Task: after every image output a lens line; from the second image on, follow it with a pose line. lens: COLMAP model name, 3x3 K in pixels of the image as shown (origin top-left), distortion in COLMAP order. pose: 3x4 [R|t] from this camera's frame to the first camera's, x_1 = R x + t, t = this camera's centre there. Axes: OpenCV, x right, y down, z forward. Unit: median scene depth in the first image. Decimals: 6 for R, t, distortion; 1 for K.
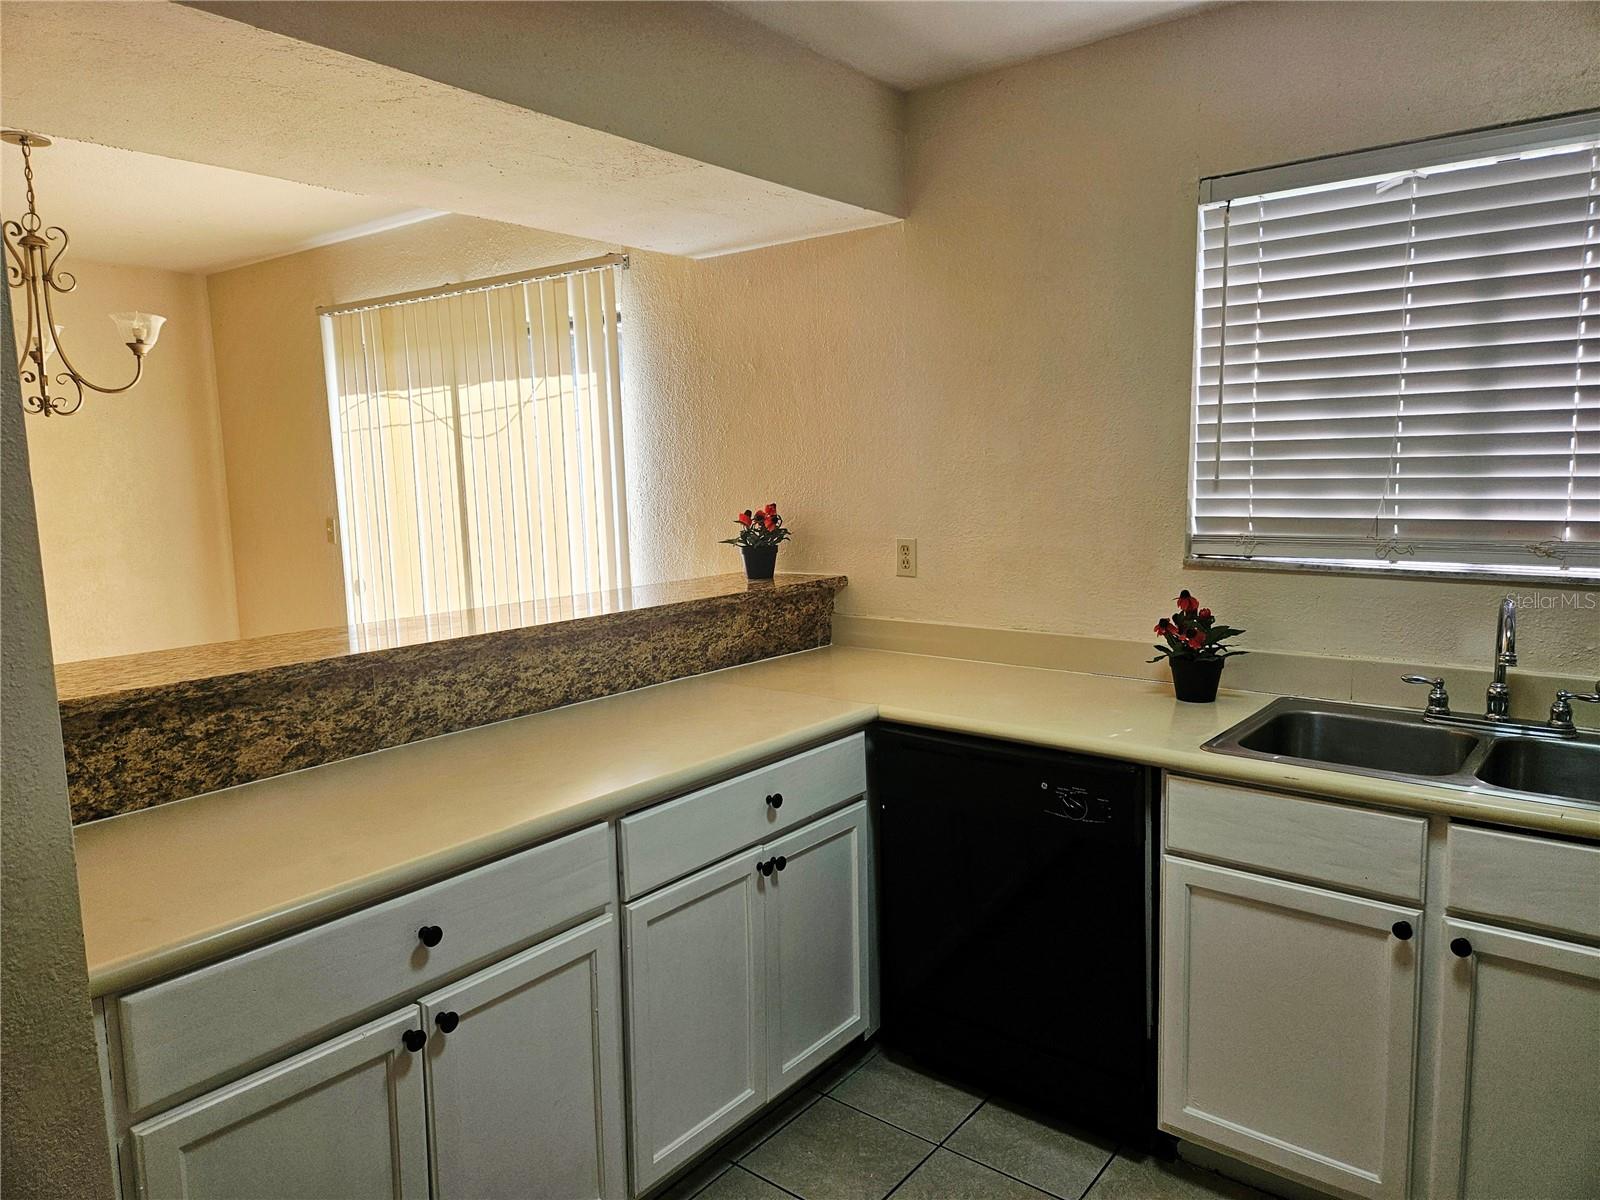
lens RADIAL K [[1076.4, 0, 802.9], [0, 1076.4, 595.8], [0, 0, 1]] dist [0.082597, -0.066529]
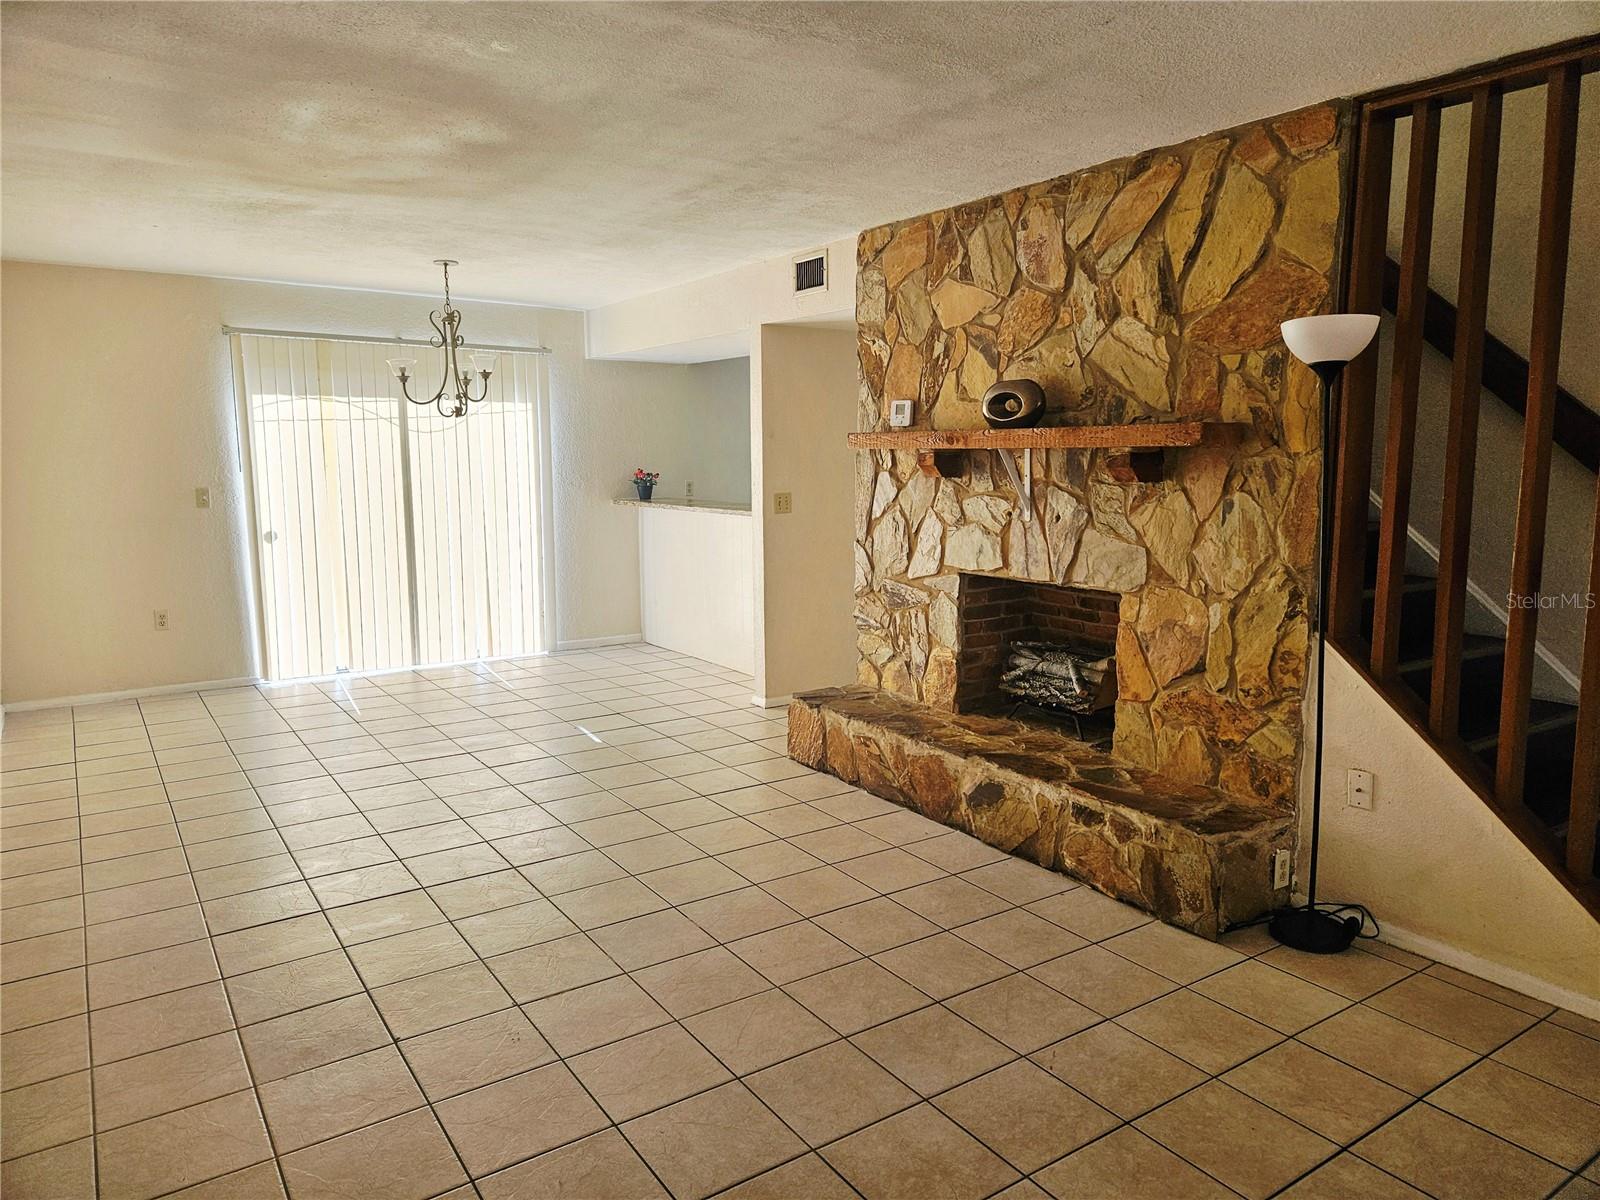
lens RADIAL K [[1076.4, 0, 802.9], [0, 1076.4, 595.8], [0, 0, 1]] dist [0.082597, -0.066529]
pose [[0.297474, -0.102053, 0.949260, -2.860955], [0.119403, 0.990441, 0.069063, 0.099054], [-0.947234, 0.092800, 0.306815, -0.086106]]
